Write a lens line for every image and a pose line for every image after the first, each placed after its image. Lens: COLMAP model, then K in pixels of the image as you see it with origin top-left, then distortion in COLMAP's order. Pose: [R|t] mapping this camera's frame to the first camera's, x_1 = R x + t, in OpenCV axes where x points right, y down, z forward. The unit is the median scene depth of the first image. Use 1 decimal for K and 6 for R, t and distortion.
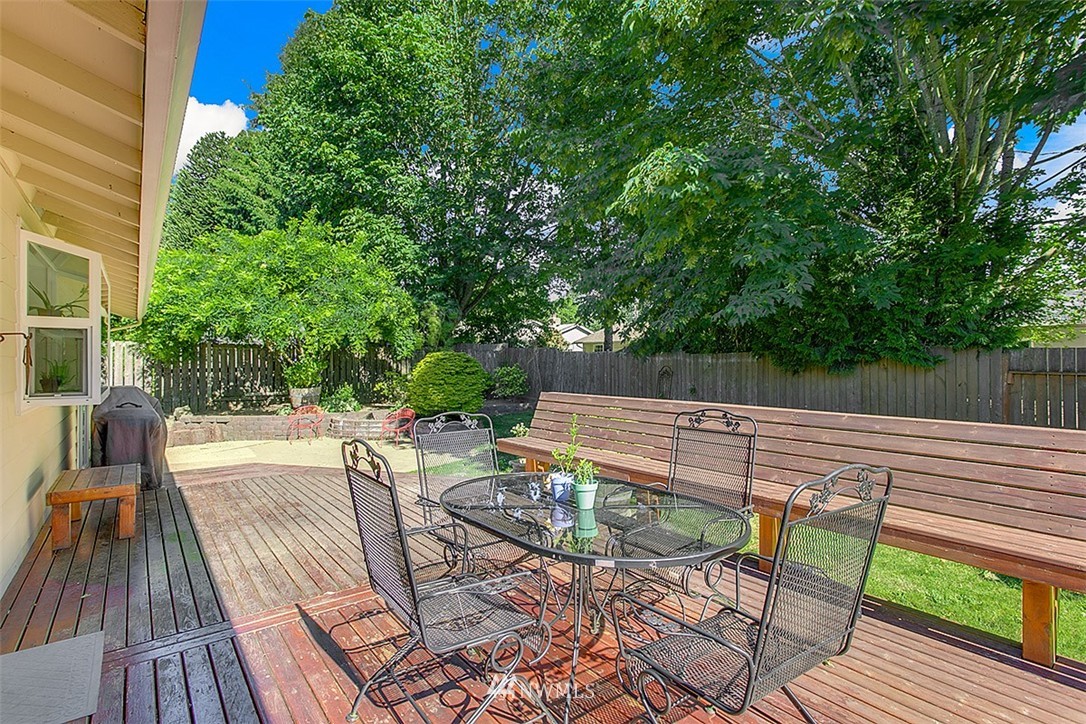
lens RADIAL K [[524.0, 0, 543.8], [0, 524.0, 354.4], [0, 0, 1]] dist [-0.002005, -0.000114]
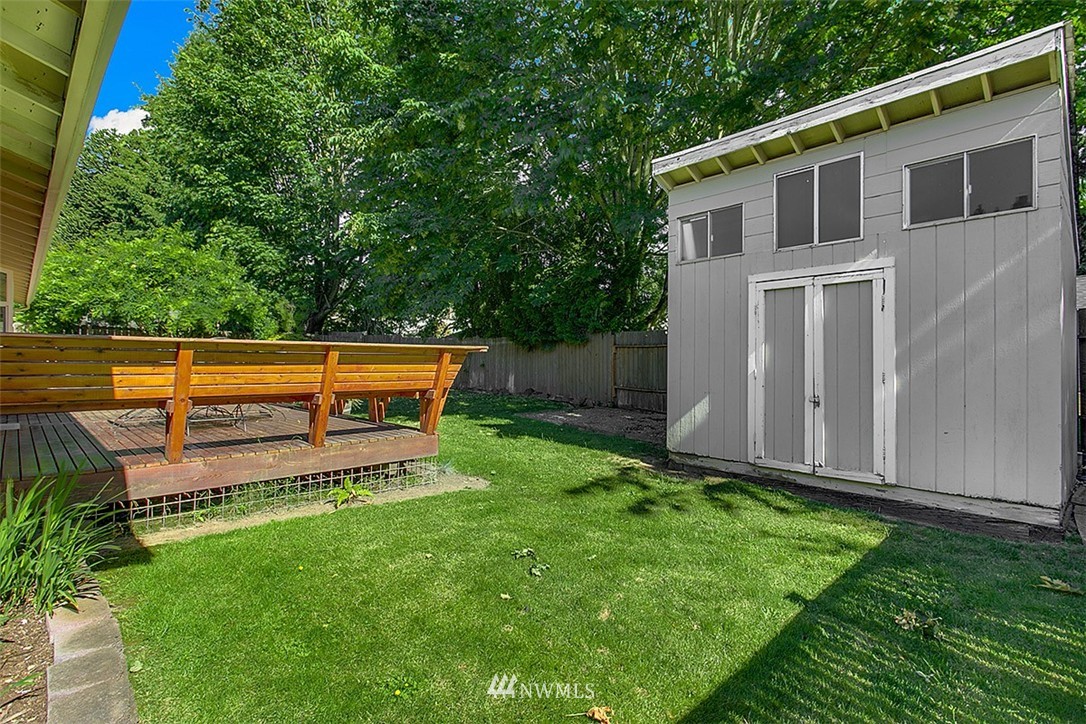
lens RADIAL K [[547.3, 0, 577.3], [0, 547.3, 354.9], [0, 0, 1]] dist [0.001546, -0.000337]
pose [[0.990592, 0.008800, 0.136567, 0.299644], [-0.009325, 0.999951, 0.003206, 0.030917], [-0.136532, -0.004450, 0.990626, -0.404821]]
